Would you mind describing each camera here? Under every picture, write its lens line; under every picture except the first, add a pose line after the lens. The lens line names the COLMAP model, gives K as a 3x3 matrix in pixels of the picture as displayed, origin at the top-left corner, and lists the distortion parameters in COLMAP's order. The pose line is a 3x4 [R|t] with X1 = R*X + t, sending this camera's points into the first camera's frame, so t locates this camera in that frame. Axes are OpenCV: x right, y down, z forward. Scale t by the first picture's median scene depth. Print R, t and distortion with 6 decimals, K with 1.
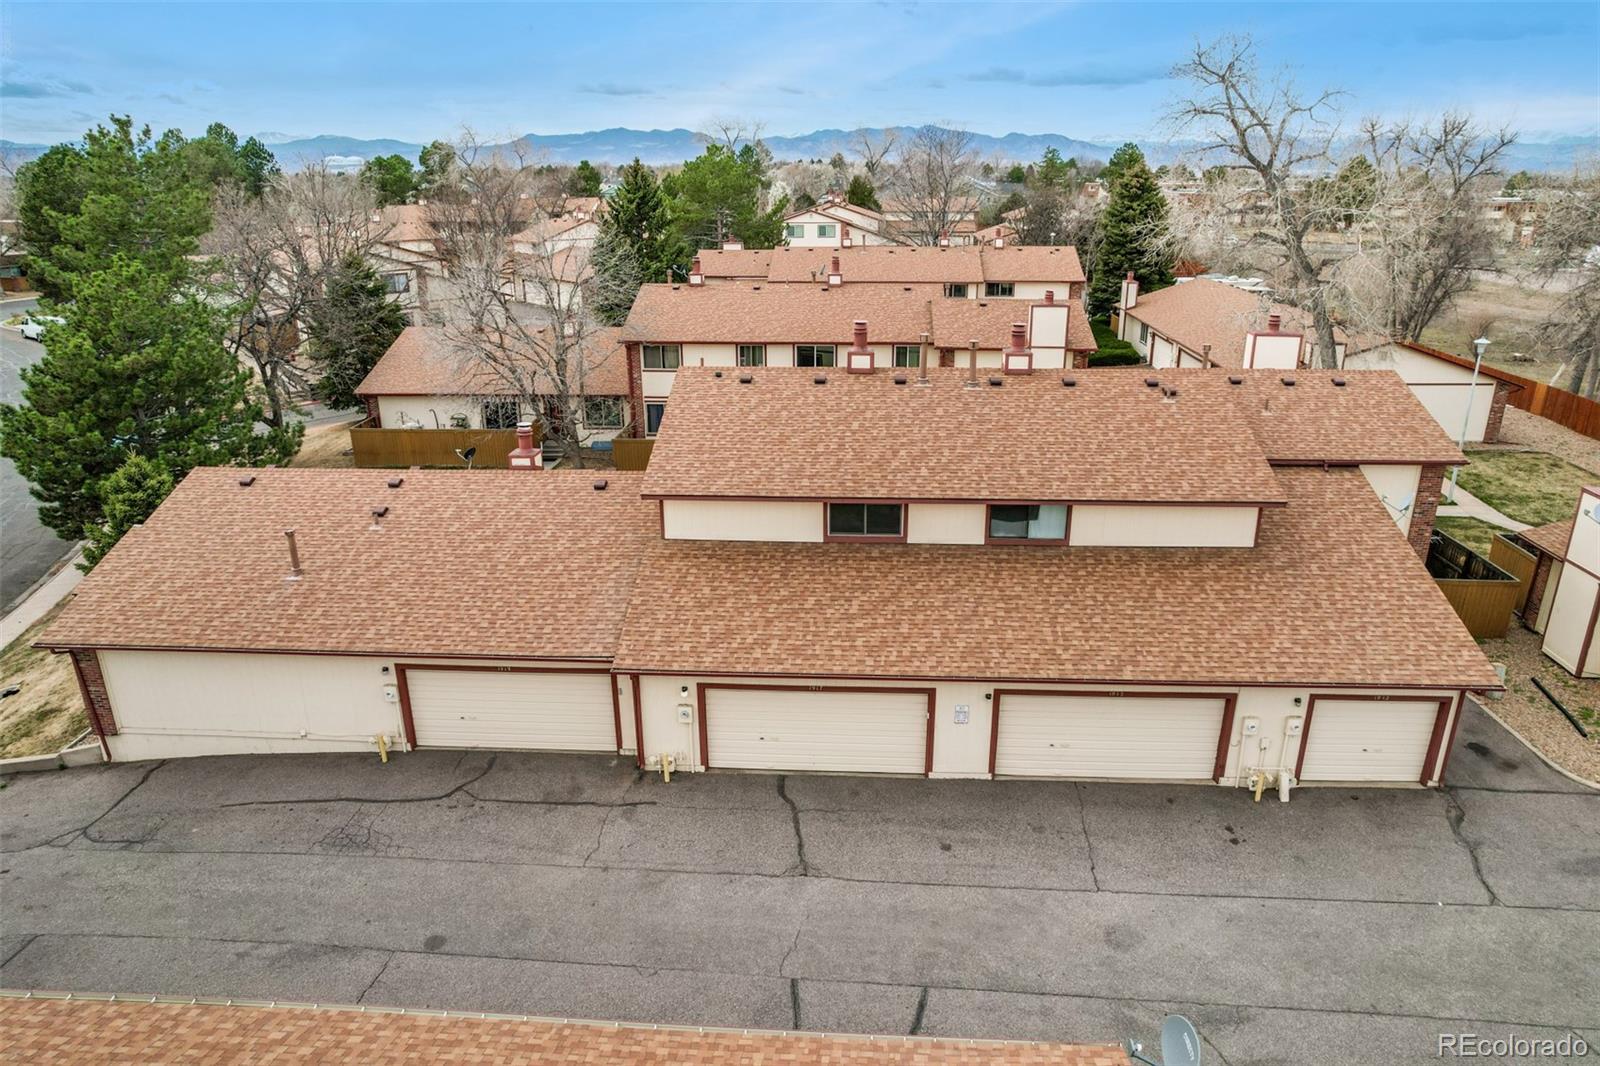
lens RADIAL K [[1021.5, 0, 803.0], [0, 1021.5, 533.8], [0, 0, 1]] dist [-0.072543, 0.062475]
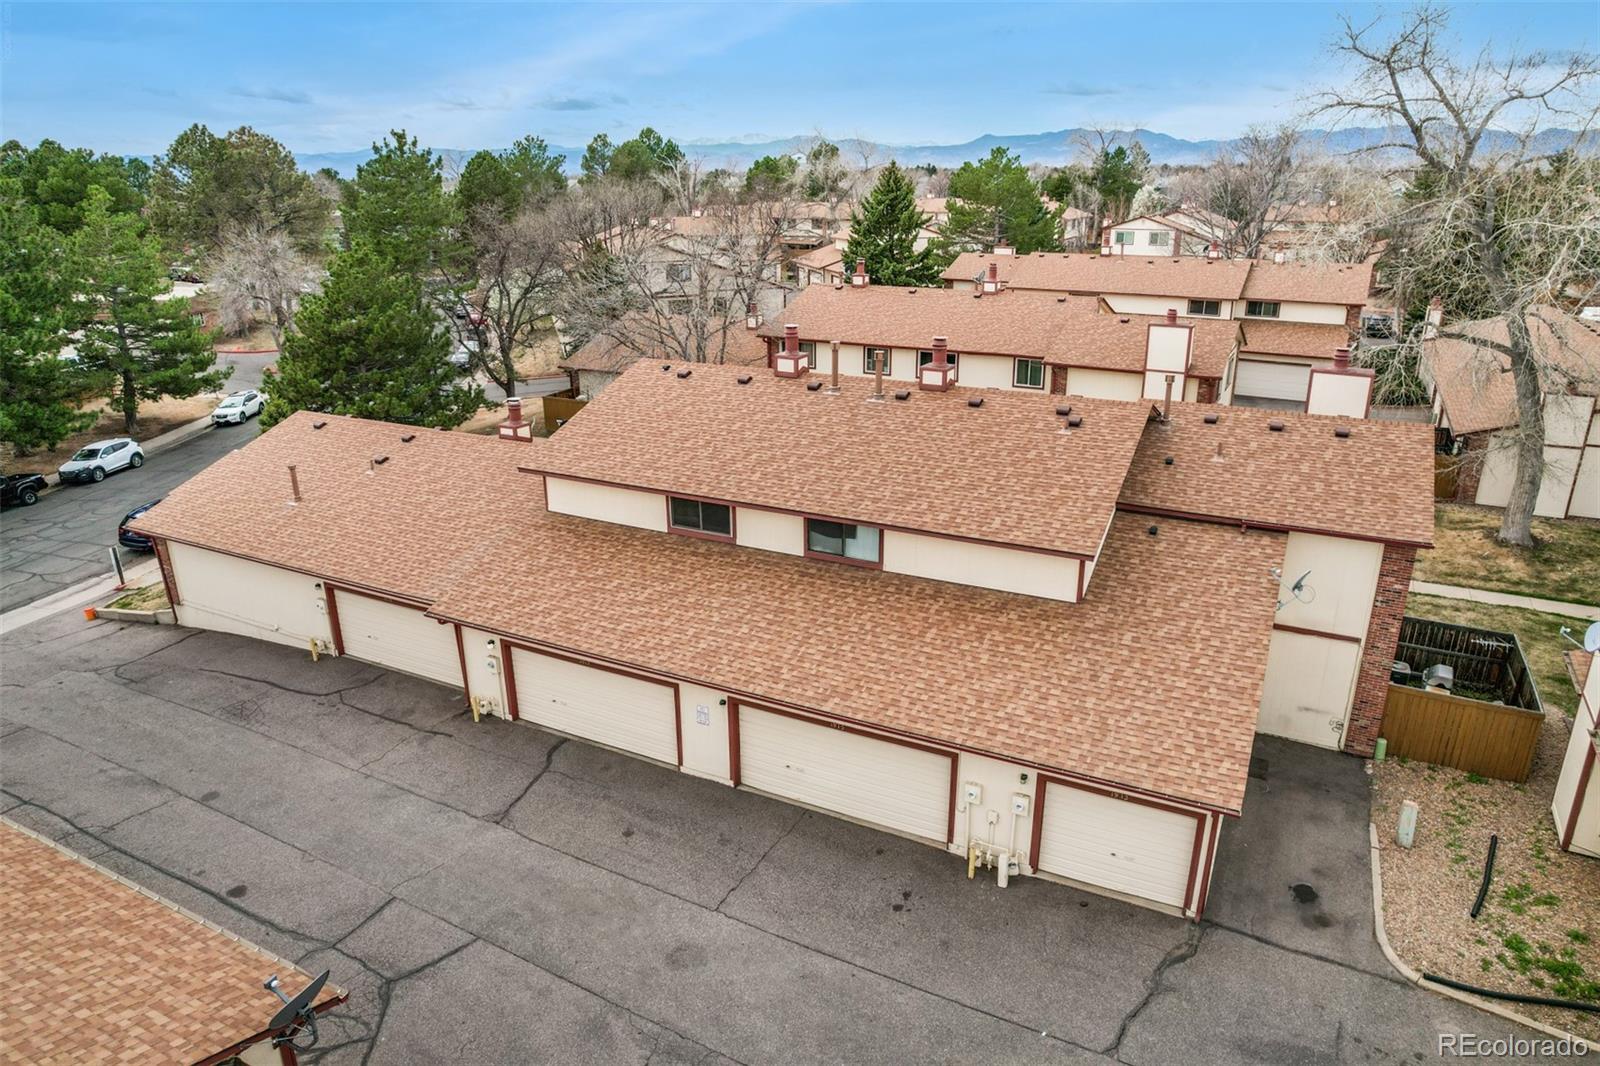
lens RADIAL K [[1021.5, 0, 803.0], [0, 1021.5, 533.8], [0, 0, 1]] dist [-0.072543, 0.062475]
pose [[0.914748, 0.134983, -0.380810, 0.561652], [-0.135226, 0.990467, 0.026256, -0.037900], [0.380723, 0.027478, 0.924281, 0.090109]]
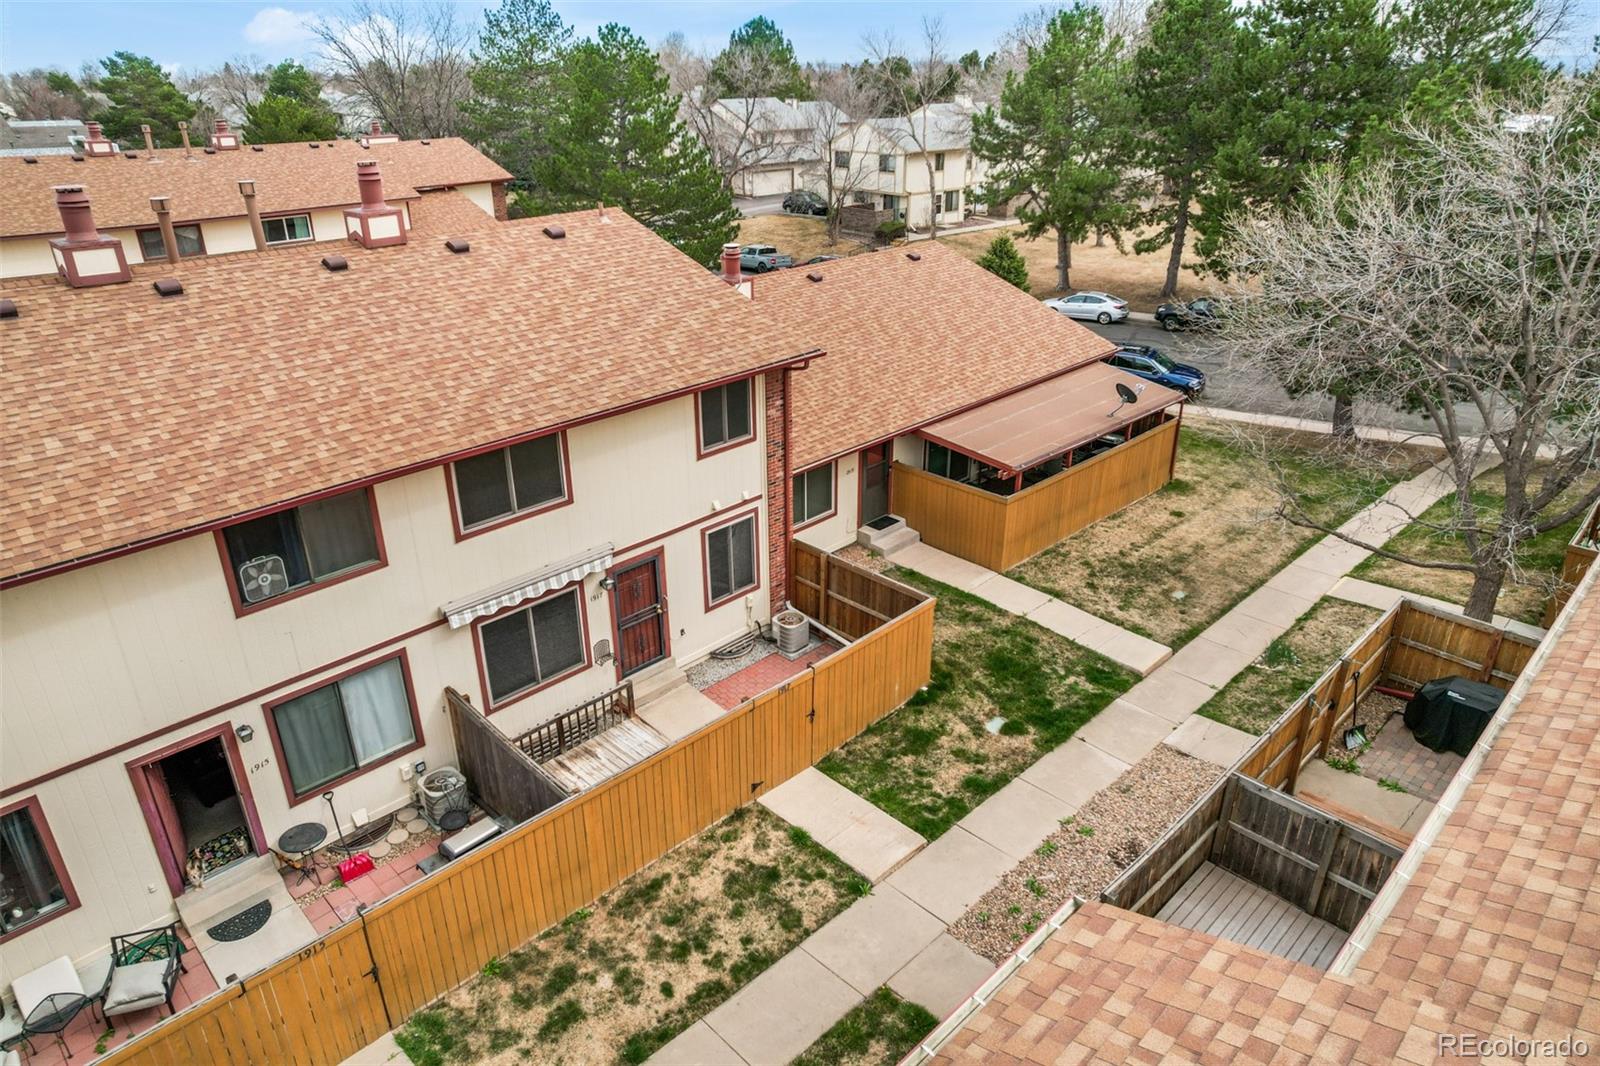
lens RADIAL K [[1016.8, 0, 800.0], [0, 1016.8, 533.0], [0, 0, 1]] dist [-0.060594, 0.049325]
pose [[0.666507, -0.317397, 0.674557, -0.440219], [0.255647, 0.947284, 0.193126, 0.338001], [-0.700295, 0.043729, 0.712513, -0.641096]]
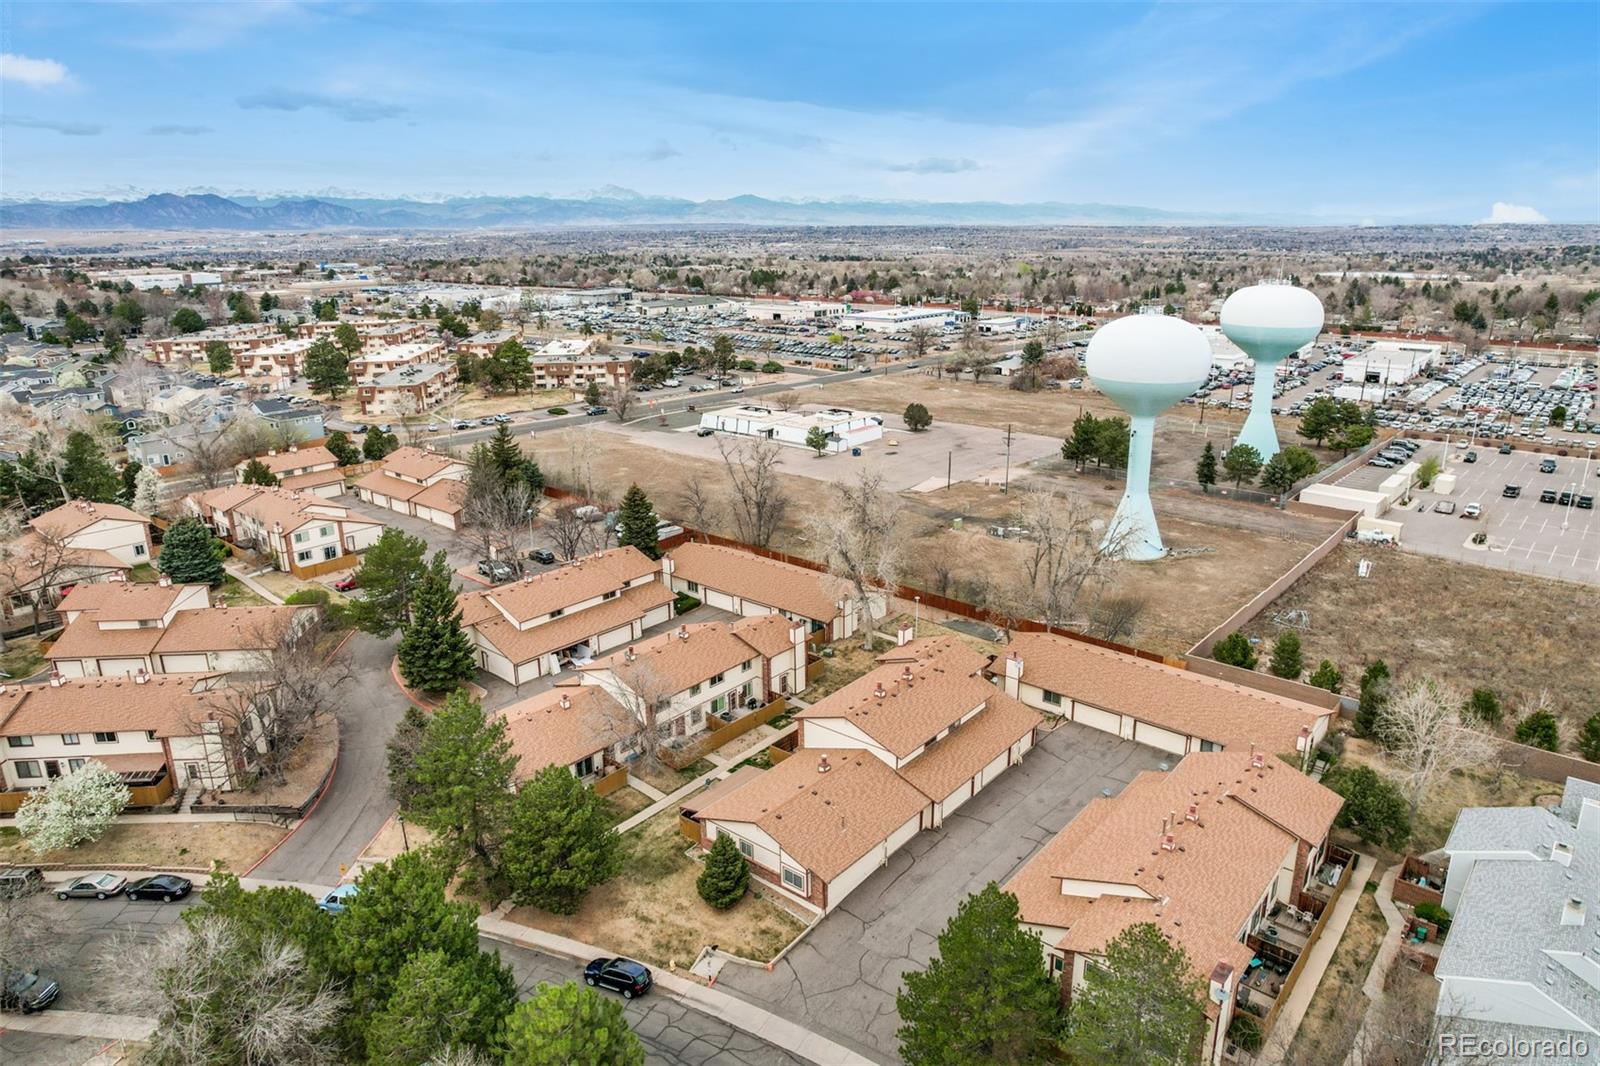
lens RADIAL K [[1021.5, 0, 803.0], [0, 1021.5, 533.8], [0, 0, 1]] dist [-0.072543, 0.062475]
pose [[0.594957, -0.240590, 0.766905, -2.810954], [0.280322, 0.956350, 0.082552, -1.143507], [-0.753290, 0.165866, 0.636429, -1.065682]]
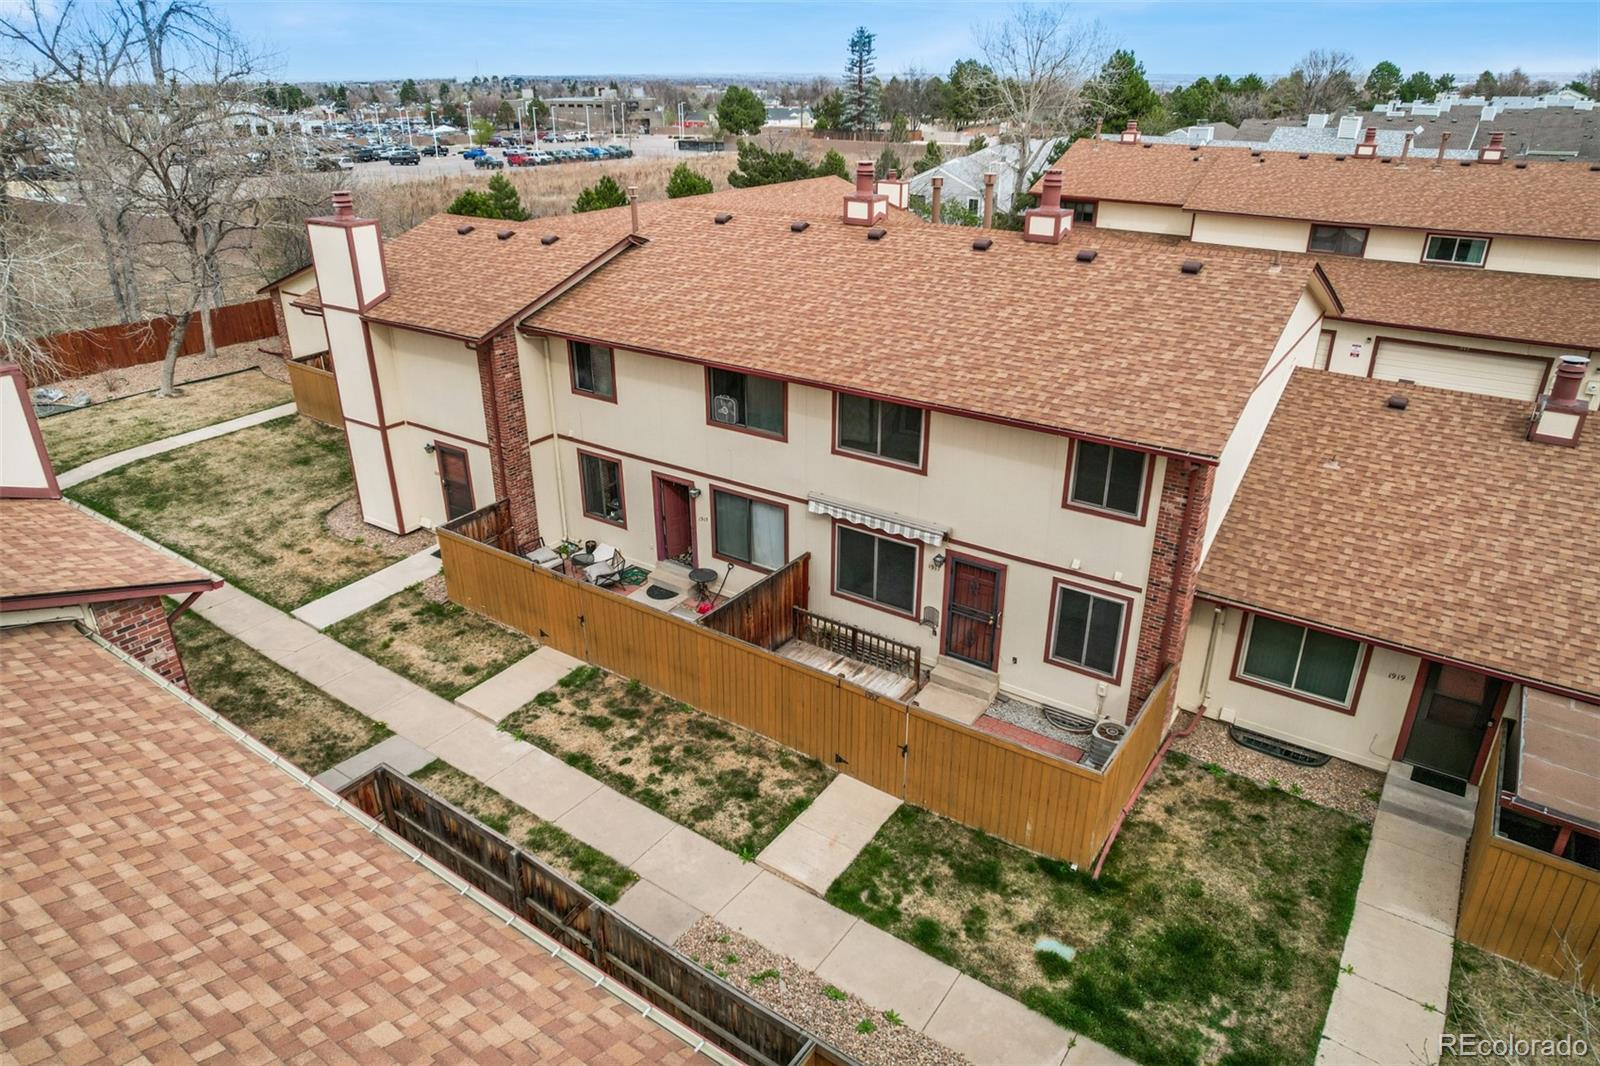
lens RADIAL K [[1021.5, 0, 803.0], [0, 1021.5, 533.8], [0, 0, 1]] dist [-0.072543, 0.062475]
pose [[0.851657, 0.221747, -0.474877, 0.198210], [-0.176578, 0.974511, 0.138374, 0.362376], [0.493458, -0.033994, 0.869105, -0.774113]]
